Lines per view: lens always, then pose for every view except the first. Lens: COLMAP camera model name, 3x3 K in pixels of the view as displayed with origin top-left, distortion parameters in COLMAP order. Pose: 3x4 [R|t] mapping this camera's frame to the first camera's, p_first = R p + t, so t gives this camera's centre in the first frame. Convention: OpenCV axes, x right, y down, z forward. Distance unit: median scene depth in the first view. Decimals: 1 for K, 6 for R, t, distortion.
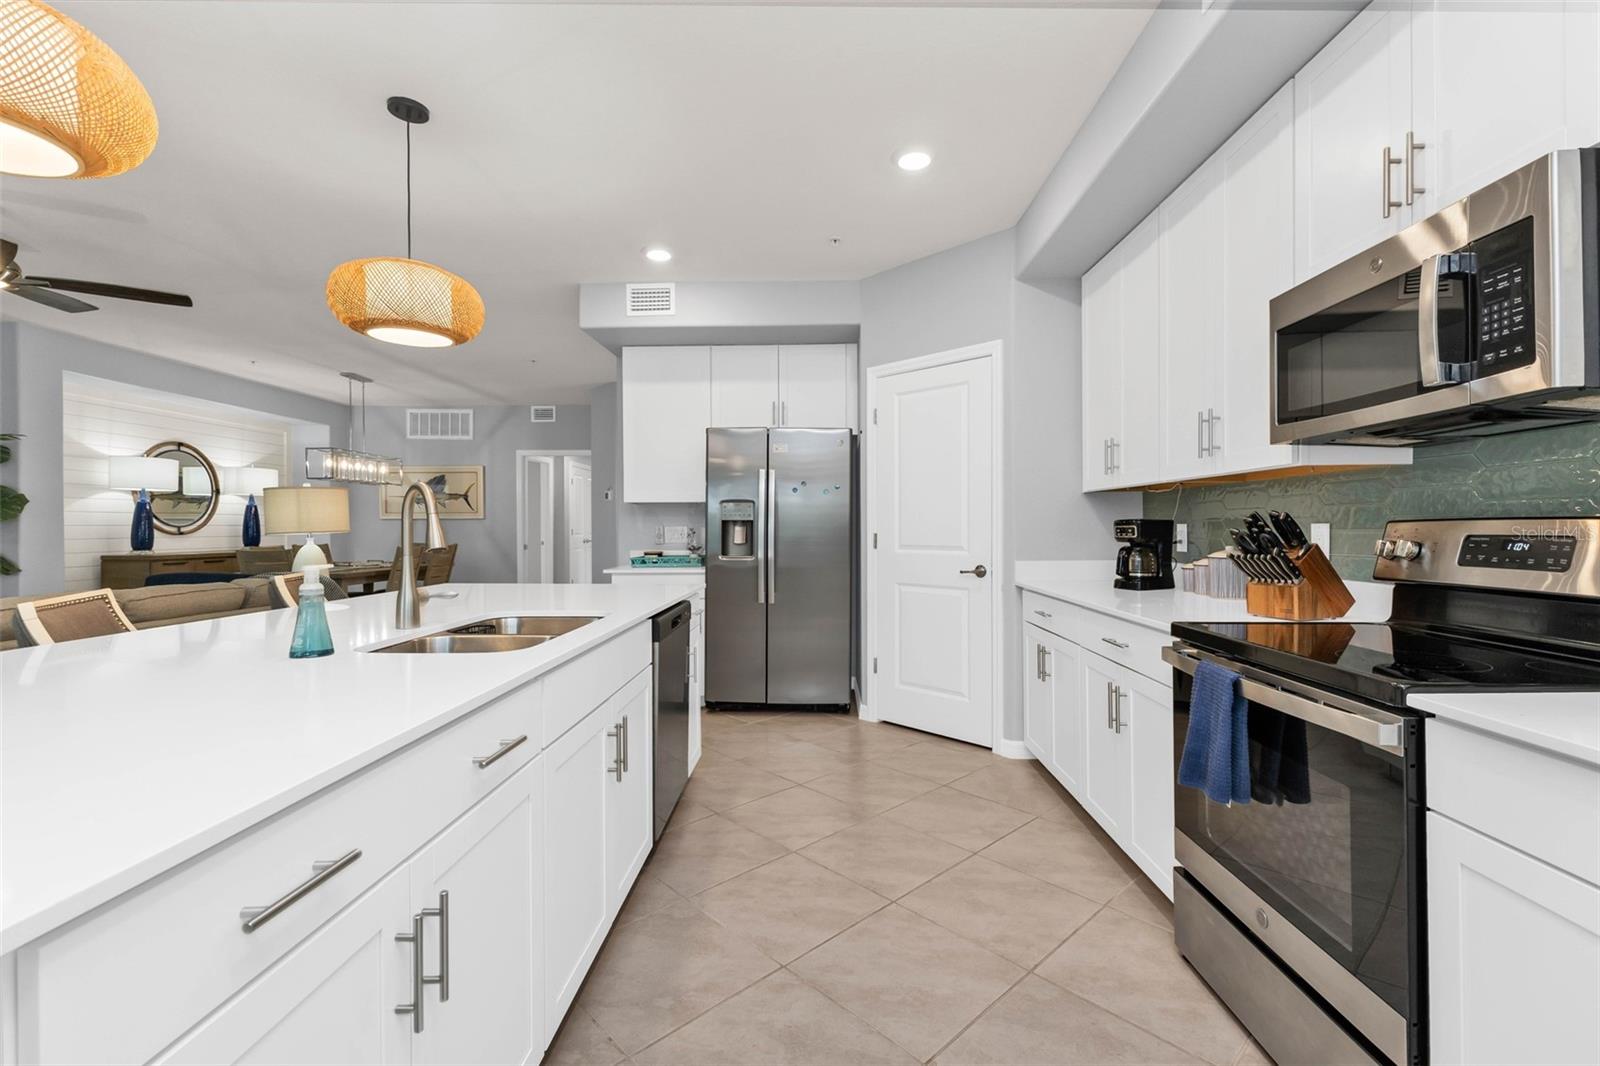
lens RADIAL K [[693.7, 0, 800.4], [0, 693.7, 521.7], [0, 0, 1]] dist [0.003797, 0.000369]
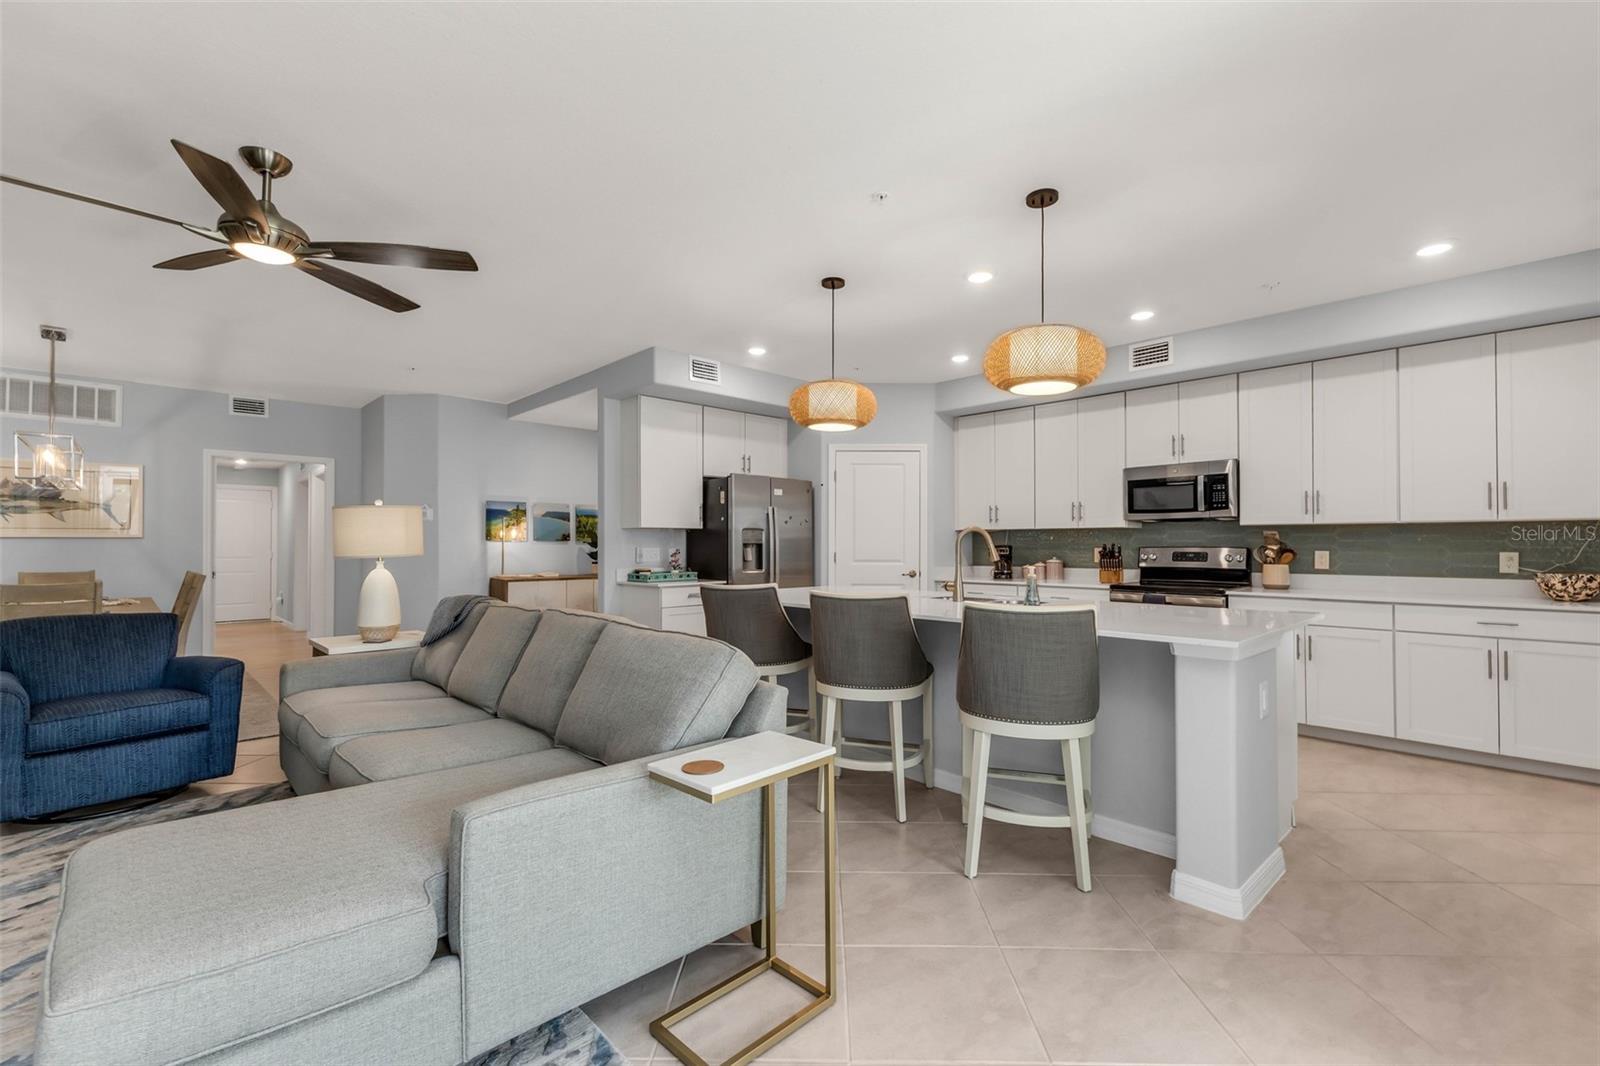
lens RADIAL K [[693.7, 0, 791.4], [0, 693.7, 537.3], [0, 0, 1]] dist [0.003797, 0.000369]
pose [[0.718497, 0.010215, 0.695455, -1.229510], [-0.006668, 0.999947, -0.007799, -0.005460], [-0.695498, 0.000966, 0.718527, -0.048772]]
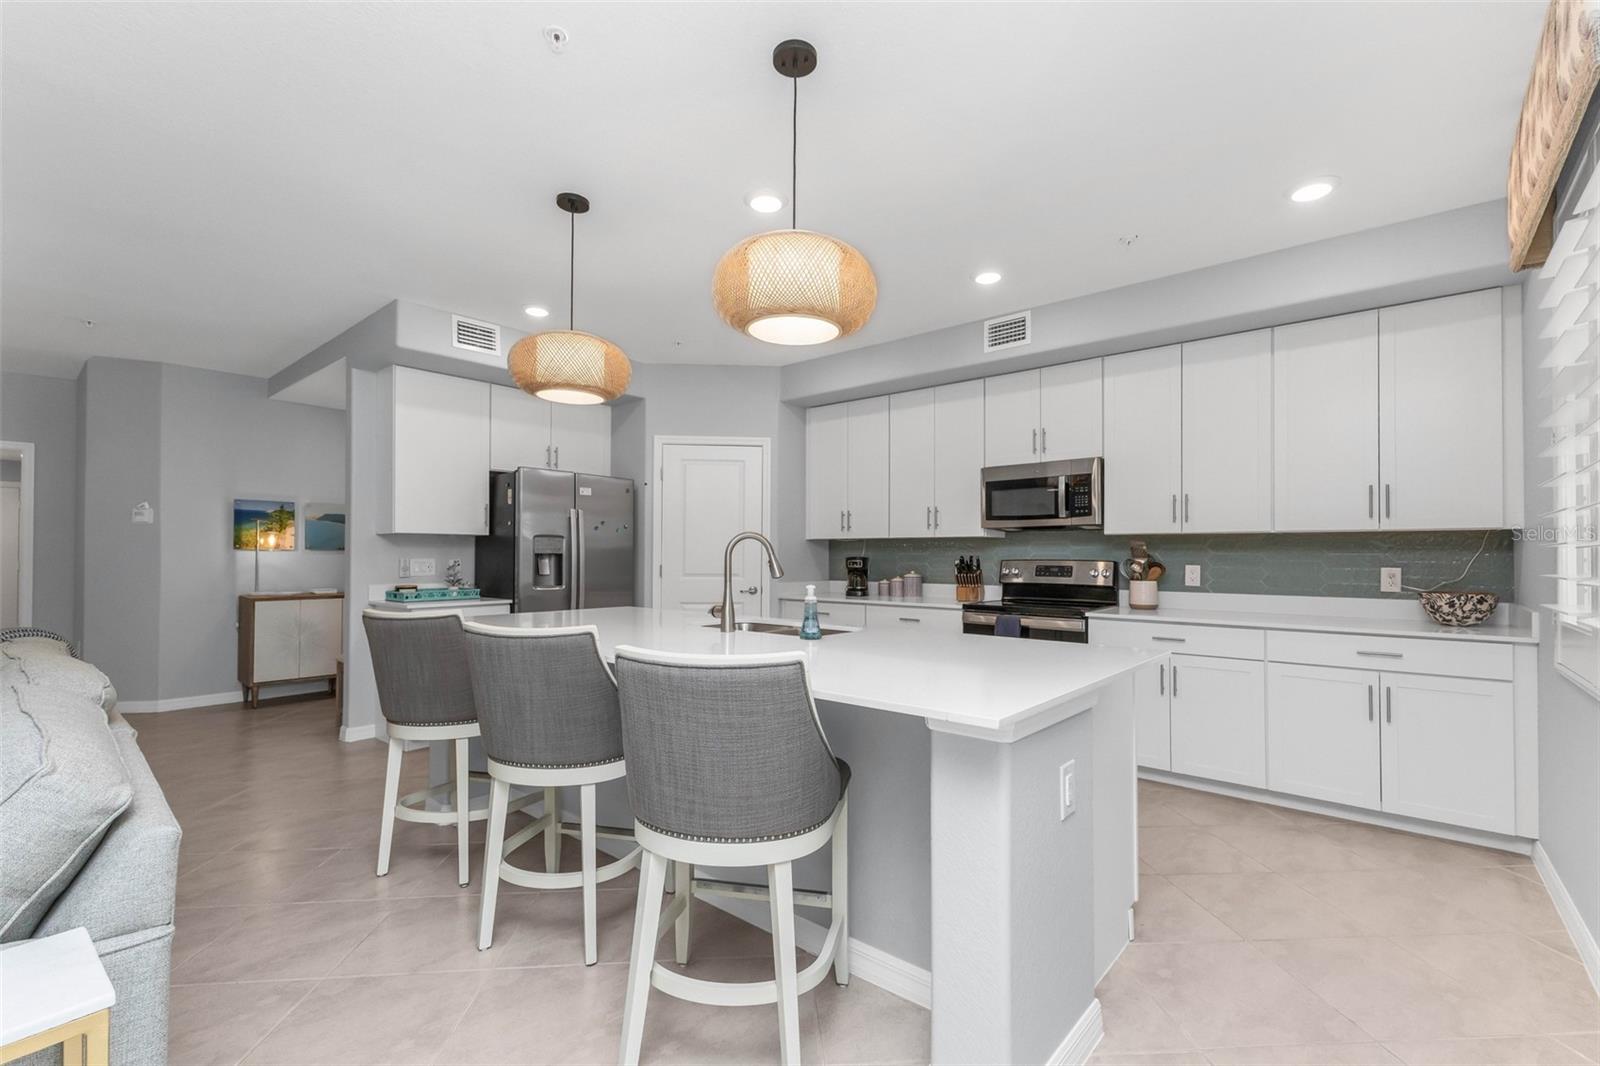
lens RADIAL K [[703.6, 0, 796.0], [0, 703.6, 548.2], [0, 0, 1]] dist [0.005037, 0.001542]
pose [[0.639294, 0.014356, 0.768829, -0.878896], [-0.010985, 0.999894, -0.009537, -0.006086], [-0.768884, -0.002349, 0.639384, -0.037775]]
